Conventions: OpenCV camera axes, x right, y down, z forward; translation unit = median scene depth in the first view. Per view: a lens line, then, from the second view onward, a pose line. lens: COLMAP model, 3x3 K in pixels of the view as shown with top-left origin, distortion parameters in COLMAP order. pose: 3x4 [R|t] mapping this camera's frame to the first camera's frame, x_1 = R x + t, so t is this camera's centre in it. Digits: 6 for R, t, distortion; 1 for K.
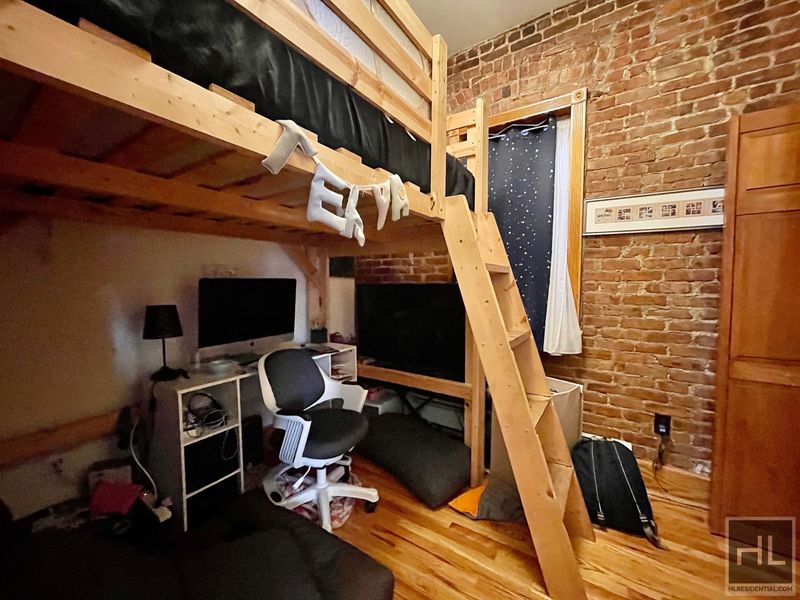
lens RADIAL K [[315.4, 0, 400.0], [0, 315.4, 300.0], [0, 0, 1]] dist [0.018900, 0.000070]
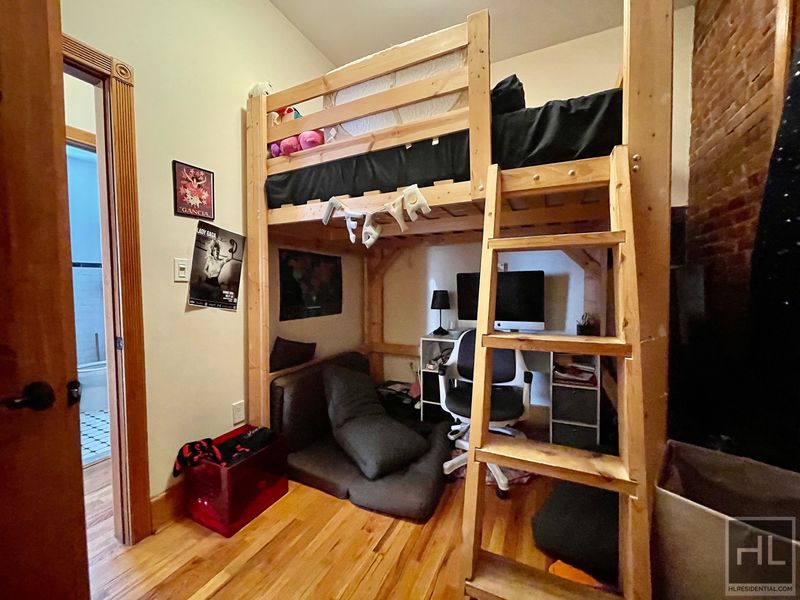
lens RADIAL K [[325.1, 0, 400.0], [0, 325.1, 300.0], [0, 0, 1]] dist [0.000977, 0.000317]
pose [[0.140891, 0.049225, -0.988801, 1.300117], [-0.047769, 0.997938, 0.042873, 0.007325], [0.988872, 0.041194, 0.142952, 0.789831]]
